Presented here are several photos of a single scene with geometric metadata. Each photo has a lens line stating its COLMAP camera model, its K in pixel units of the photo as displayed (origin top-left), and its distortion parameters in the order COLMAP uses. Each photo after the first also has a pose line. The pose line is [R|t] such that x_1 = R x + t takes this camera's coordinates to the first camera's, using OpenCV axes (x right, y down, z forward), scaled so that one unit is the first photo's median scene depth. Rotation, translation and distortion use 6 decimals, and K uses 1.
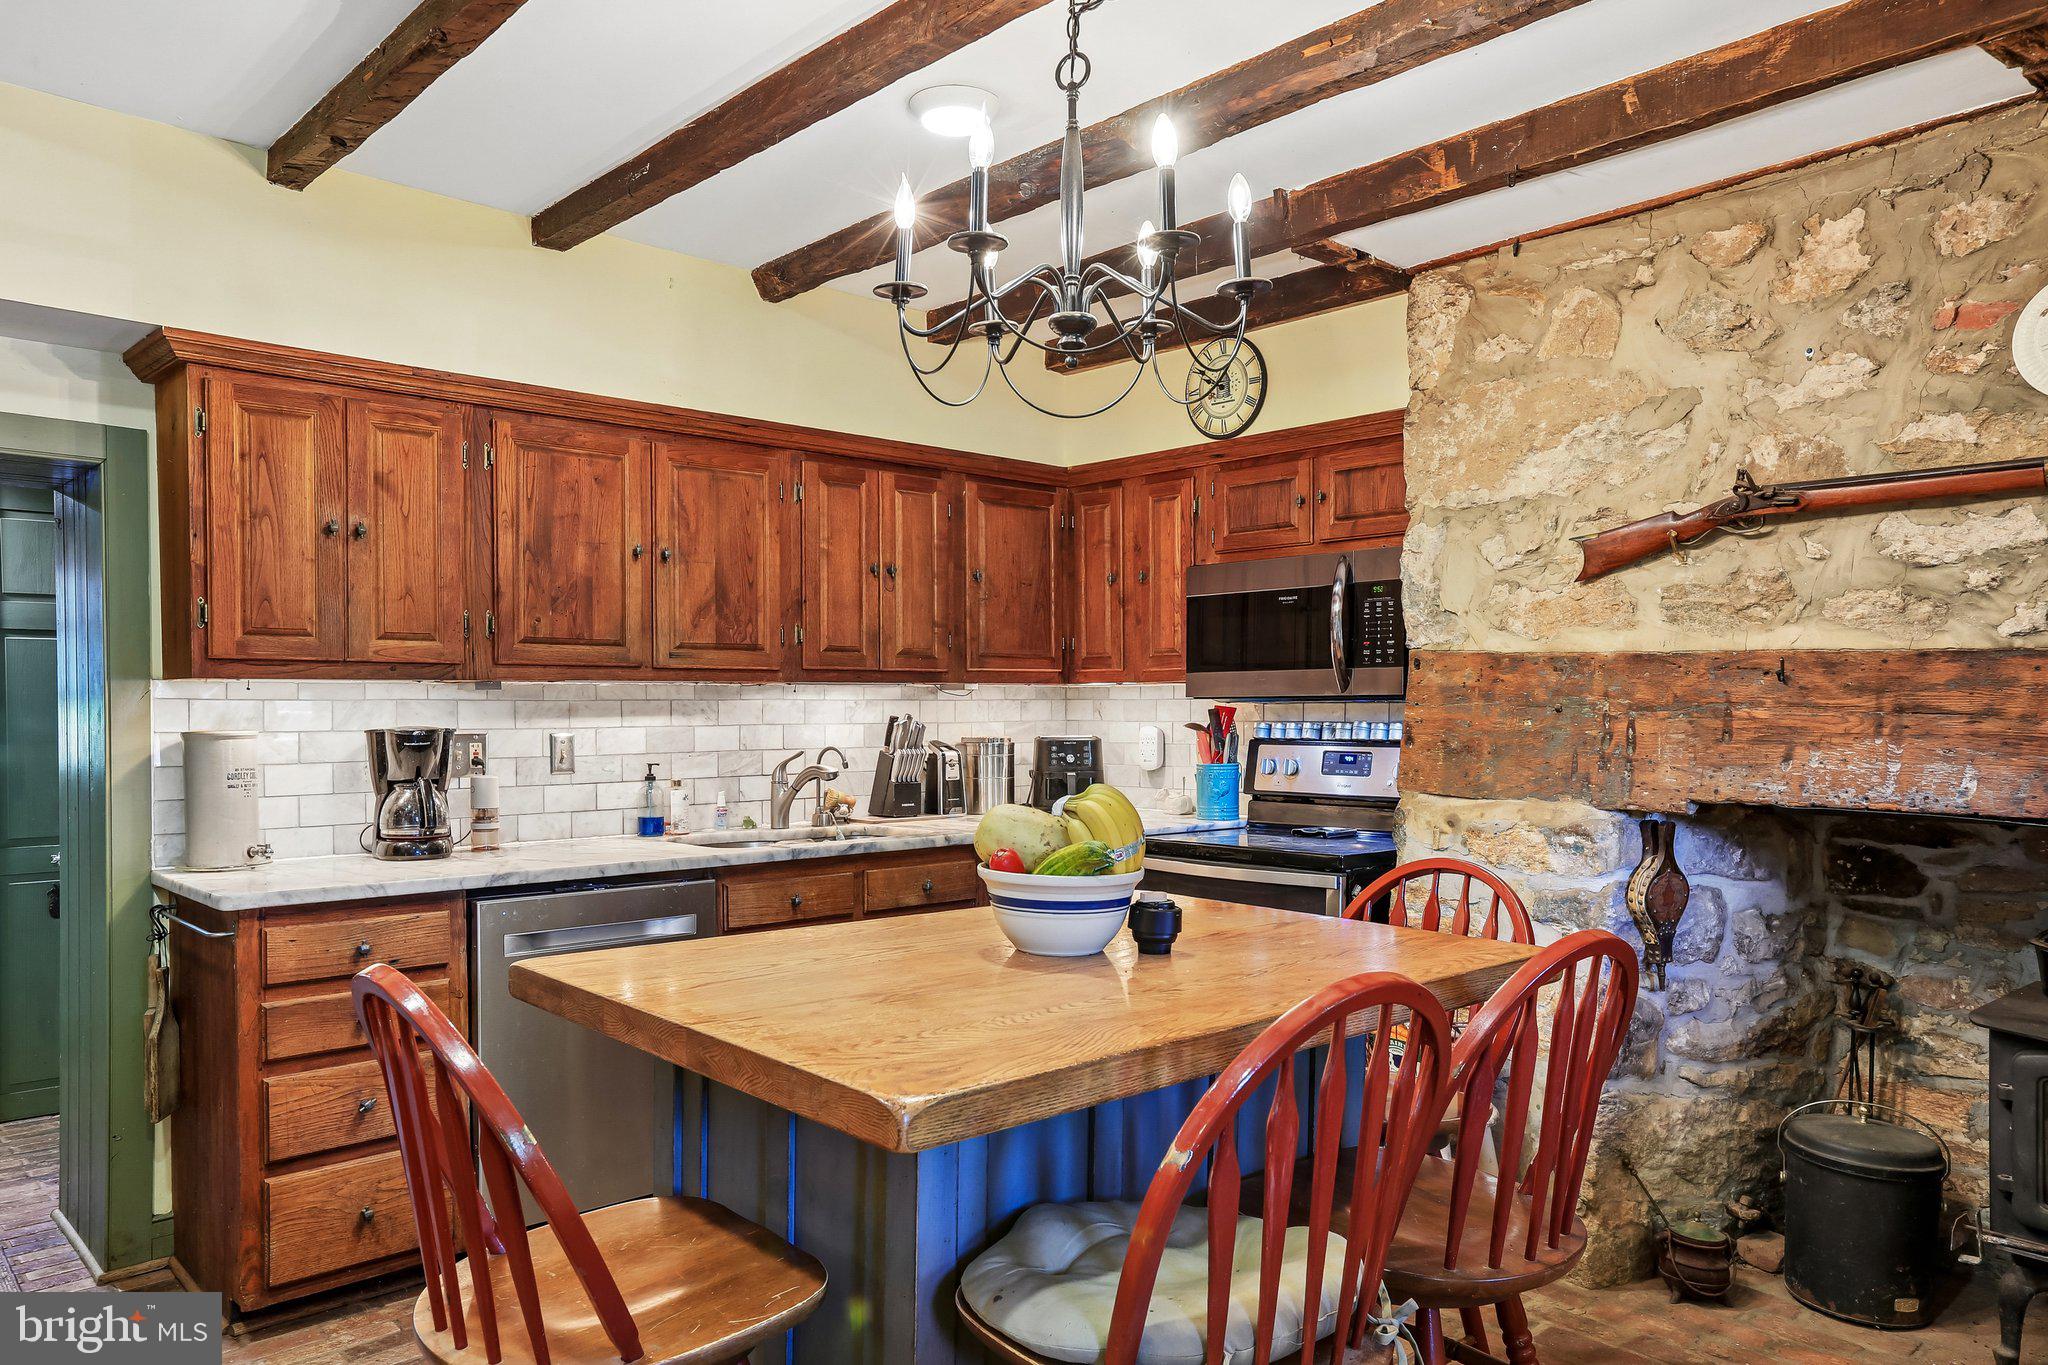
lens RADIAL K [[1415.9, 0, 1029.9], [0, 1415.9, 694.5], [0, 0, 1]] dist [0.009255, 0.043465]
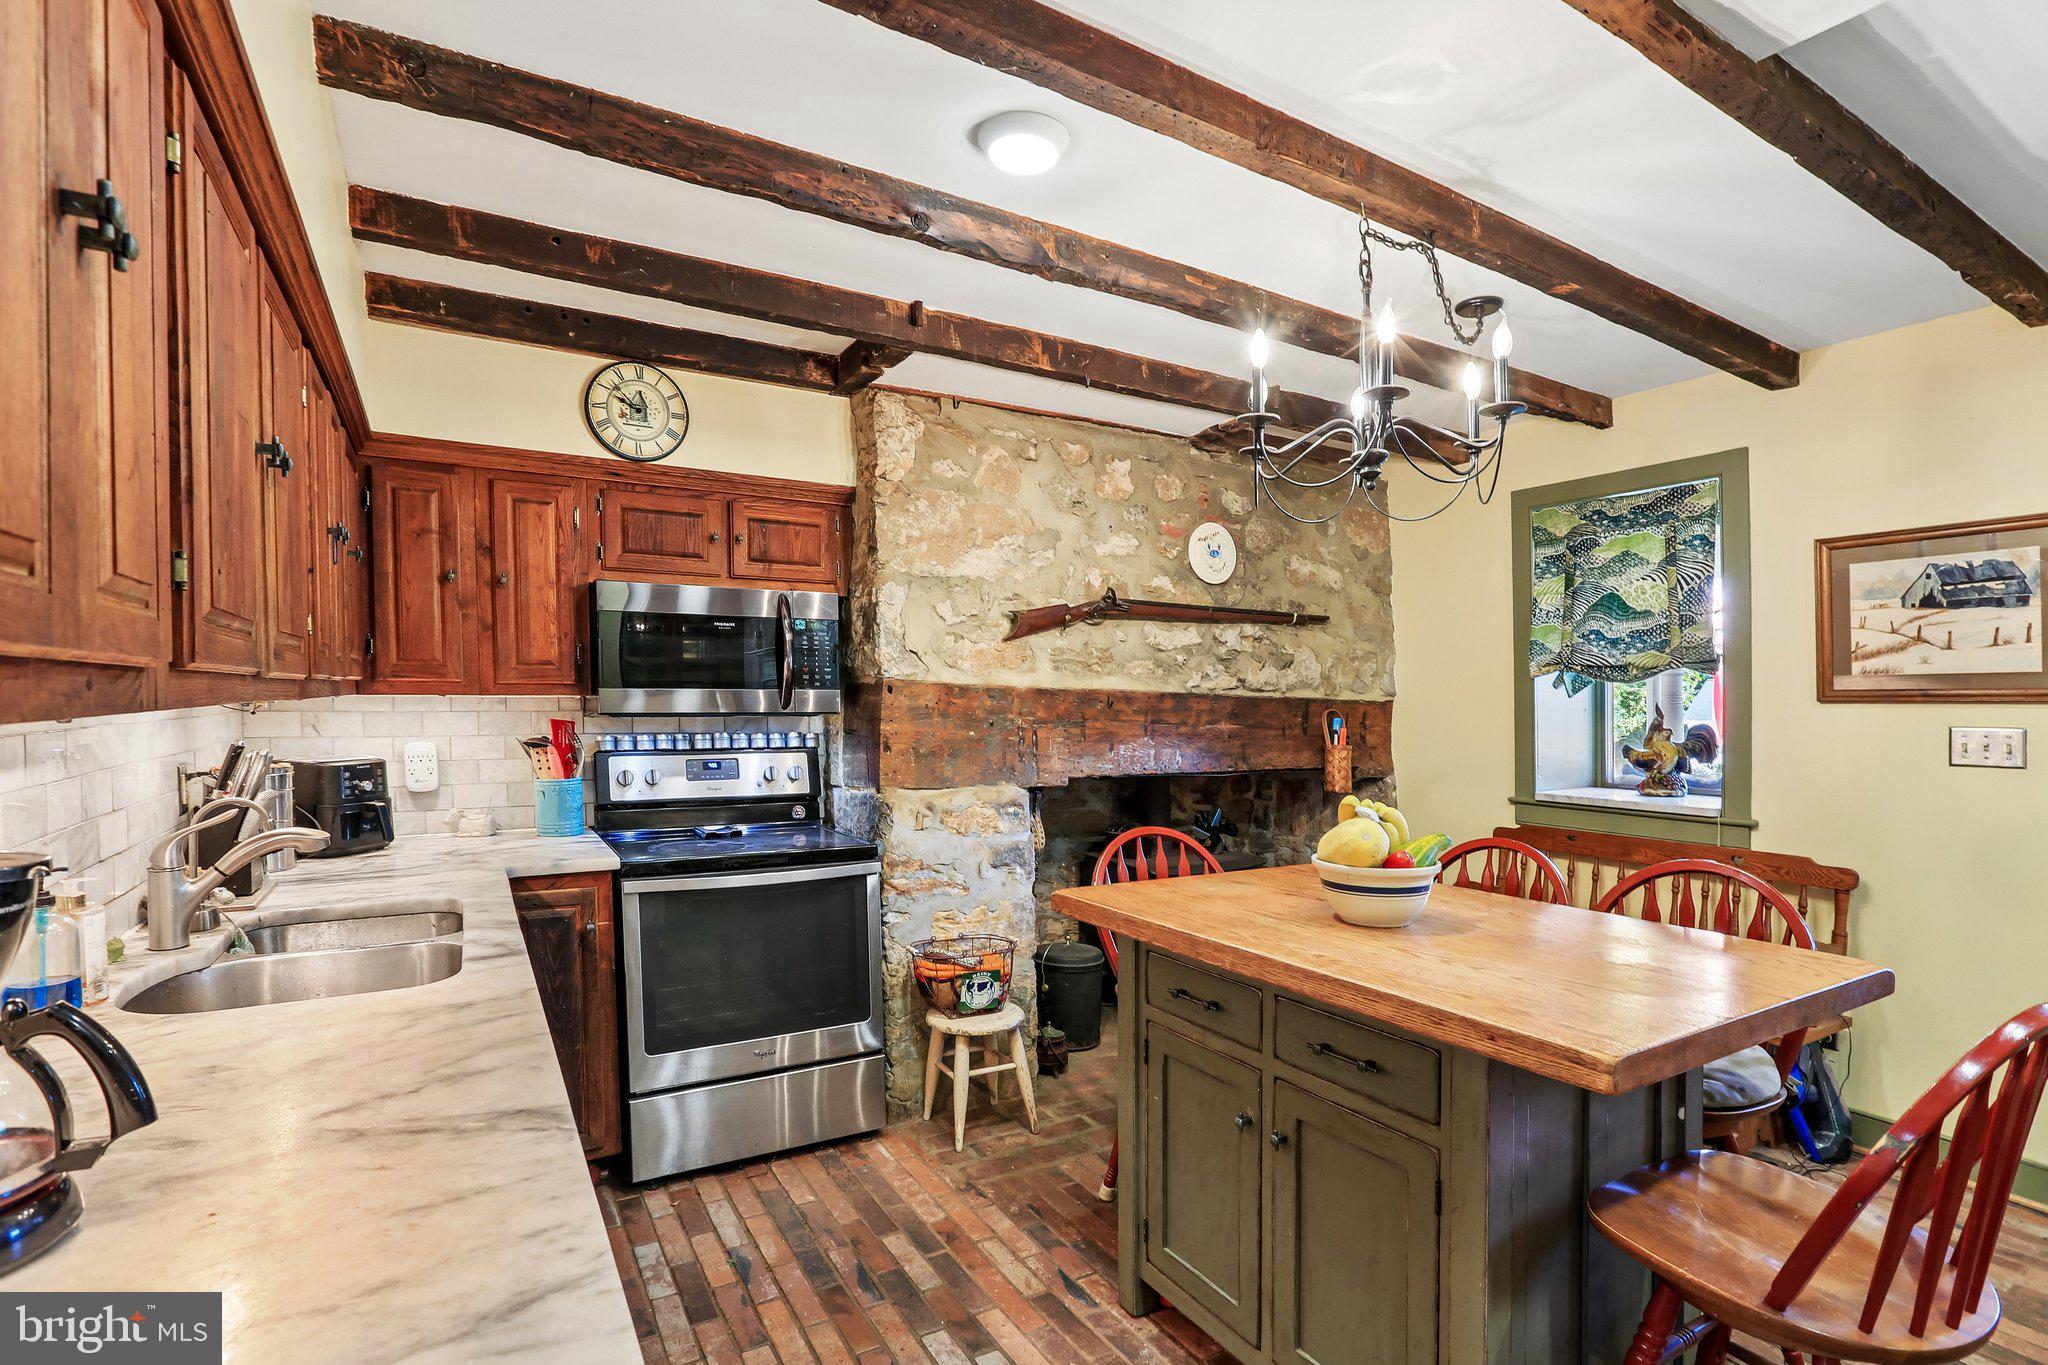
lens RADIAL K [[974.6, 0, 1024.0], [0, 974.6, 682.5], [0, 0, 1]] dist [-0.085910, 0.069665]
pose [[0.220958, 0.017956, 0.975118, -0.626575], [-0.015708, 0.999766, -0.014850, -0.018345], [-0.975157, -0.012036, 0.221188, 0.750336]]
